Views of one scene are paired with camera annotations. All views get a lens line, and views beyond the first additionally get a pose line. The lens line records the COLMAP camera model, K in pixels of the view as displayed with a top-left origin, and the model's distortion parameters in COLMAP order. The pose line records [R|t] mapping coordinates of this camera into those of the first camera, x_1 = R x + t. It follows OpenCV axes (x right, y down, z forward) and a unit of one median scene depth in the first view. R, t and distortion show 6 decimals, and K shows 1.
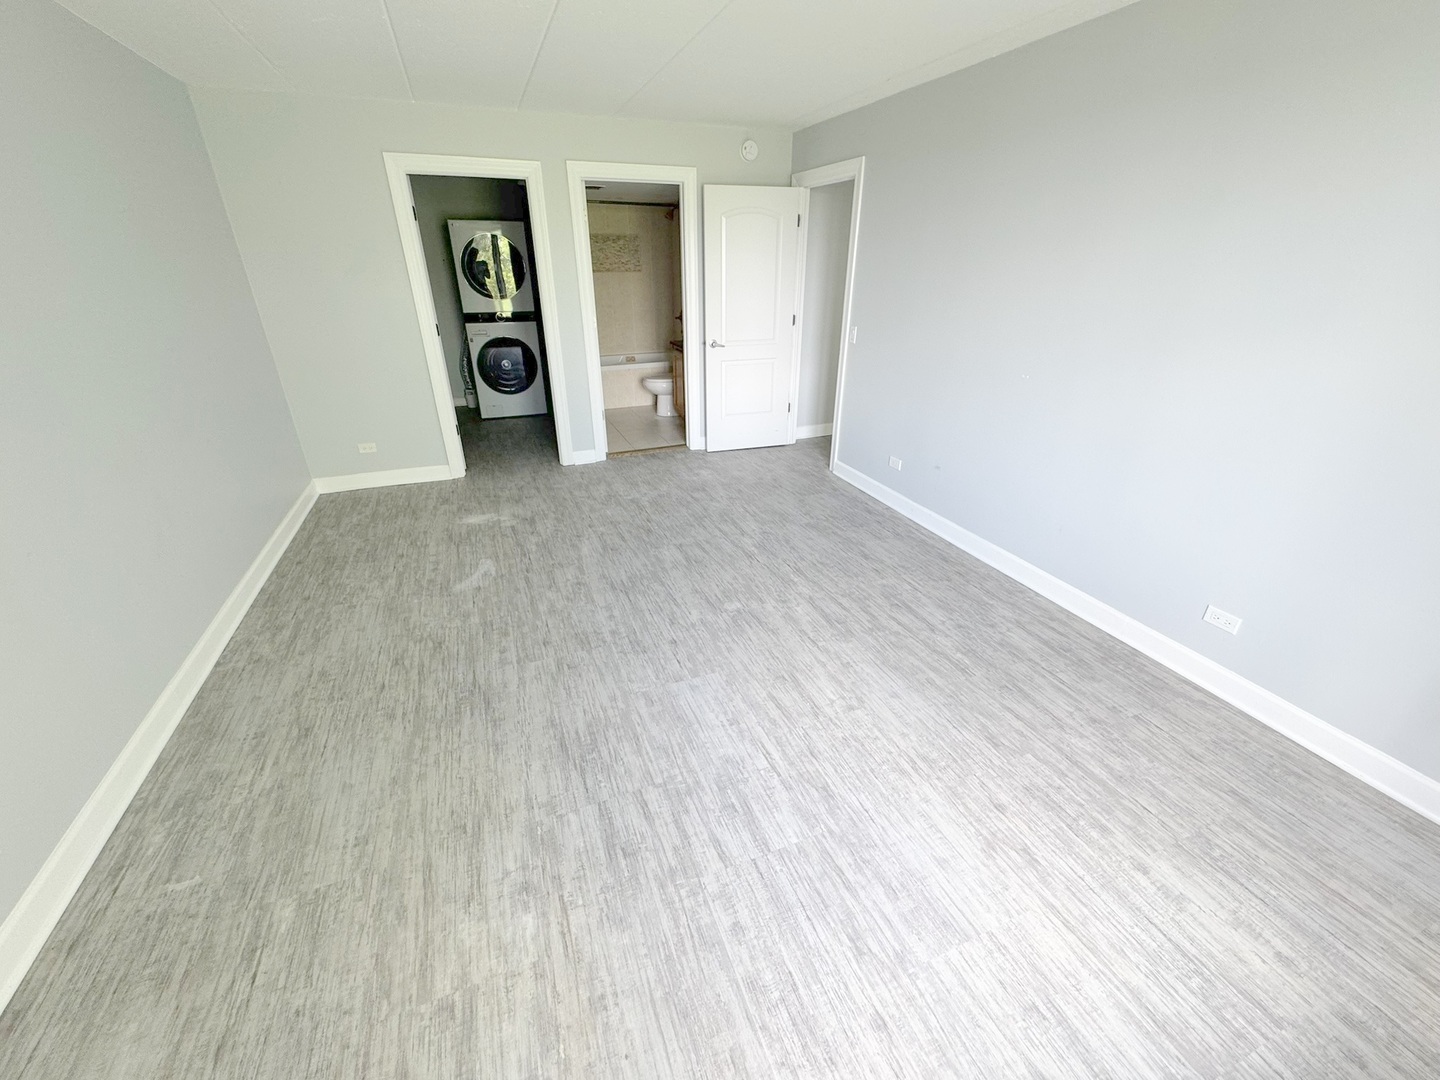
lens RADIAL K [[575.9, 0, 720.4], [0, 575.9, 536.1], [0, 0, 1]] dist [-0.004637, 0.000780]
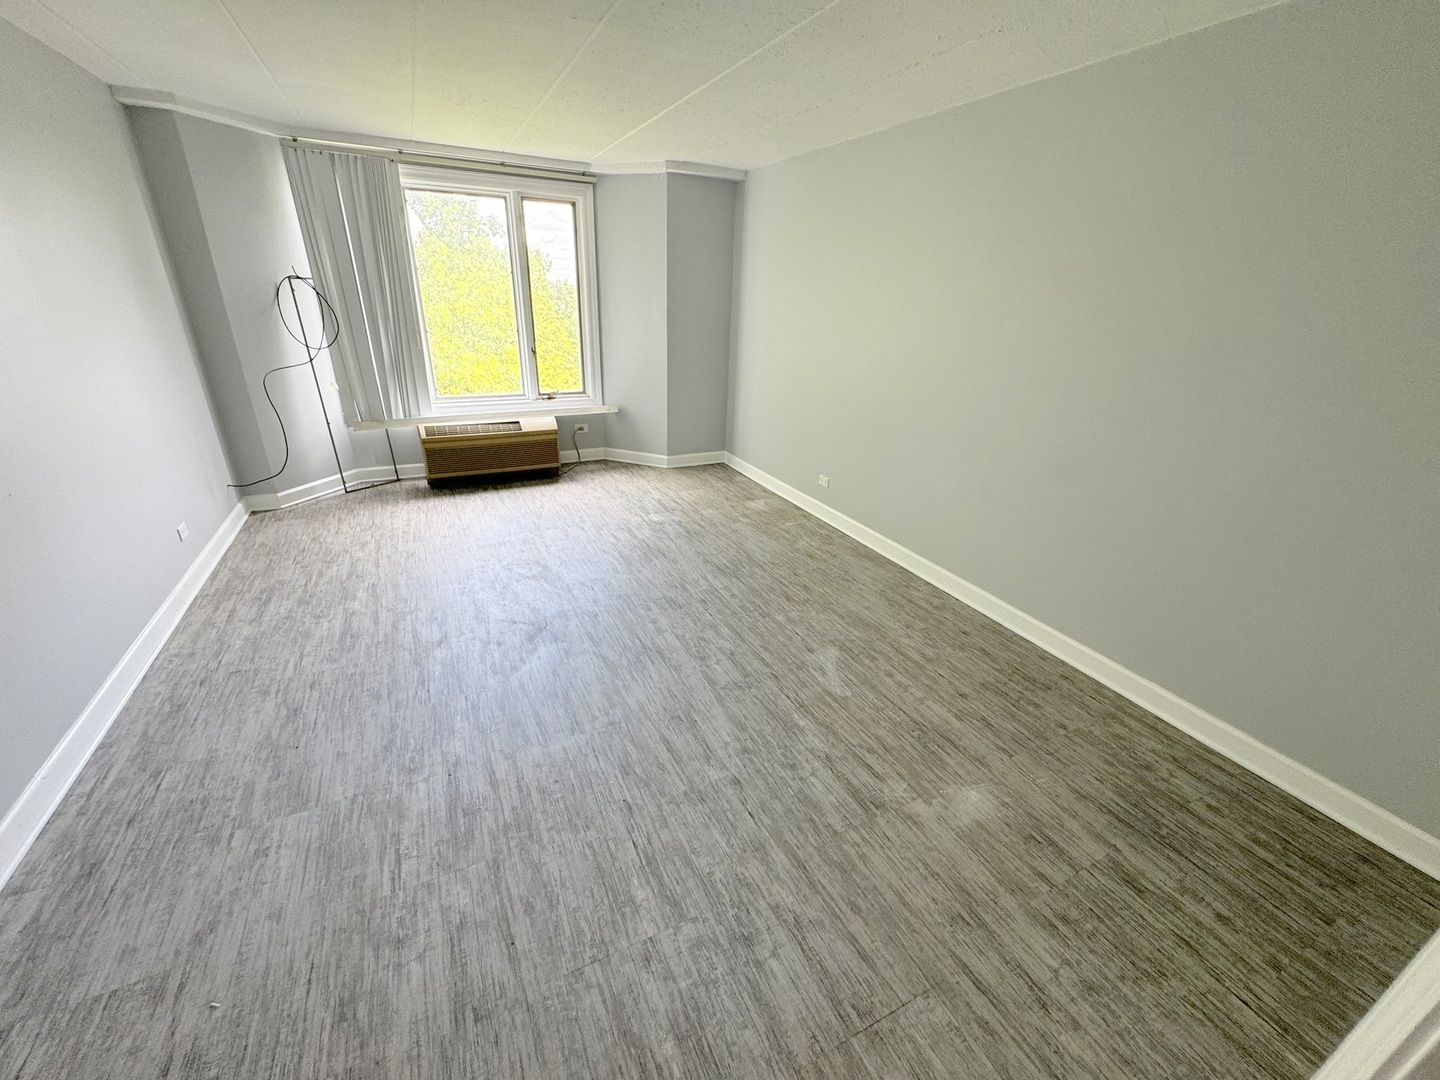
lens RADIAL K [[575.9, 0, 719.6], [0, 575.9, 549.1], [0, 0, 1]] dist [-0.004637, 0.000780]
pose [[-0.996533, -0.001083, -0.083187, -0.199816], [-0.064362, 0.643613, 0.762640, -0.683233], [0.052715, 0.765350, -0.641452, 1.428962]]
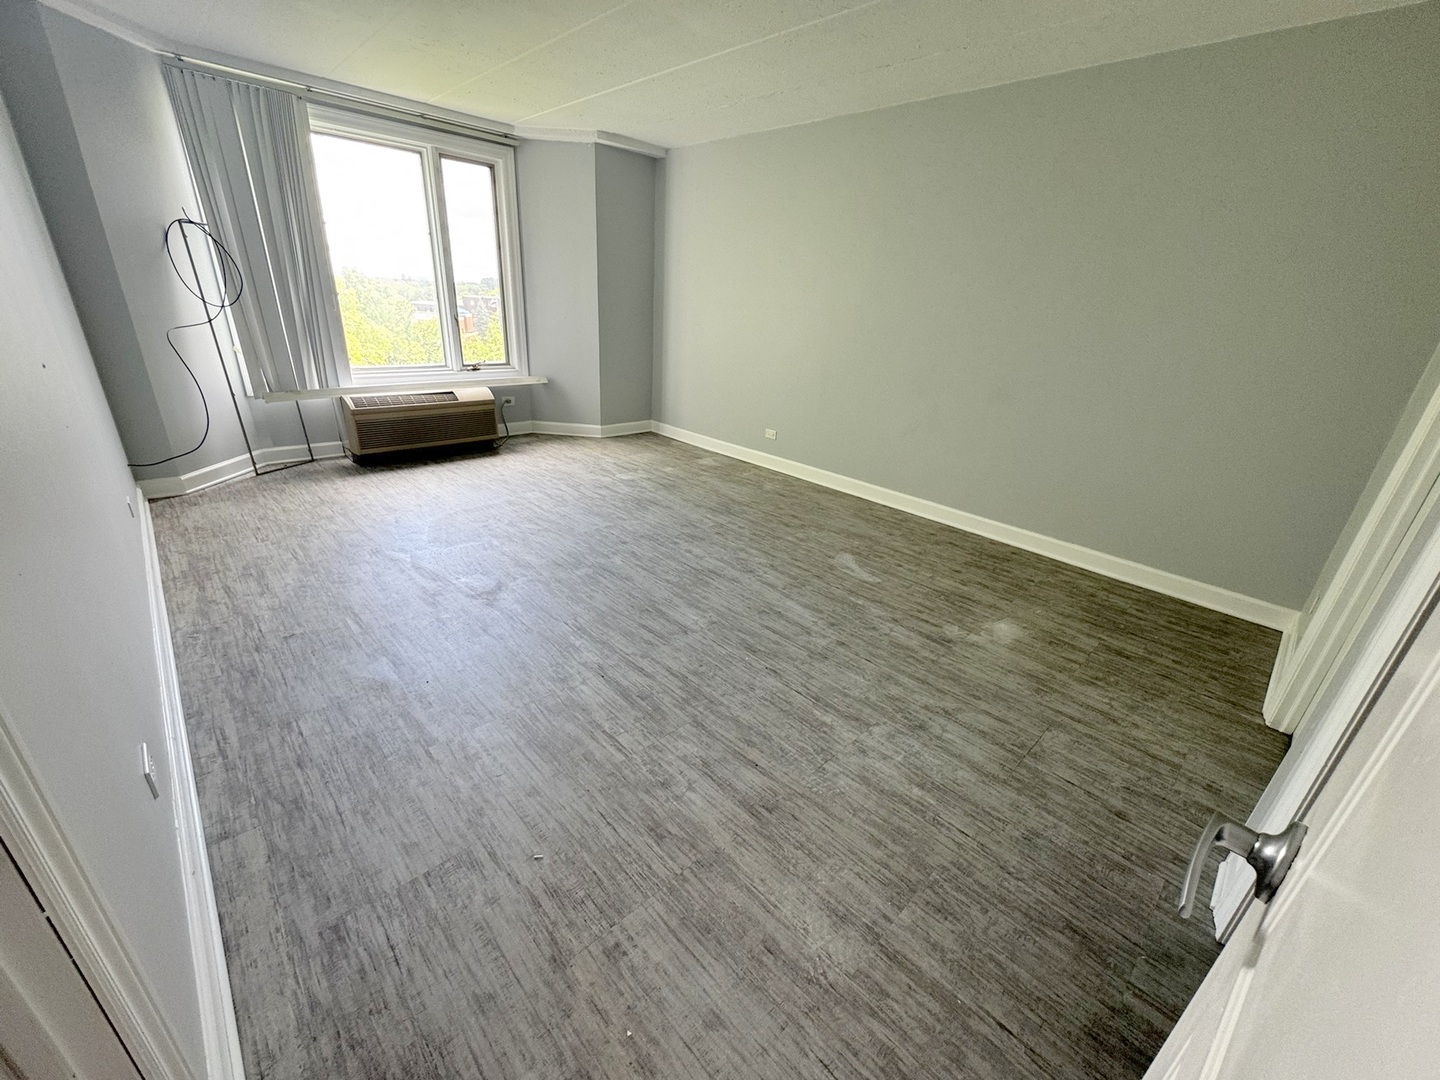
lens RADIAL K [[575.9, 0, 722.5], [0, 575.9, 549.3], [0, 0, 1]] dist [-0.004637, 0.000780]
pose [[-0.925477, 0.100391, -0.365258, 0.150513], [-0.214187, 0.656617, 0.723172, -0.637456], [0.312435, 0.747513, -0.586182, 1.527814]]
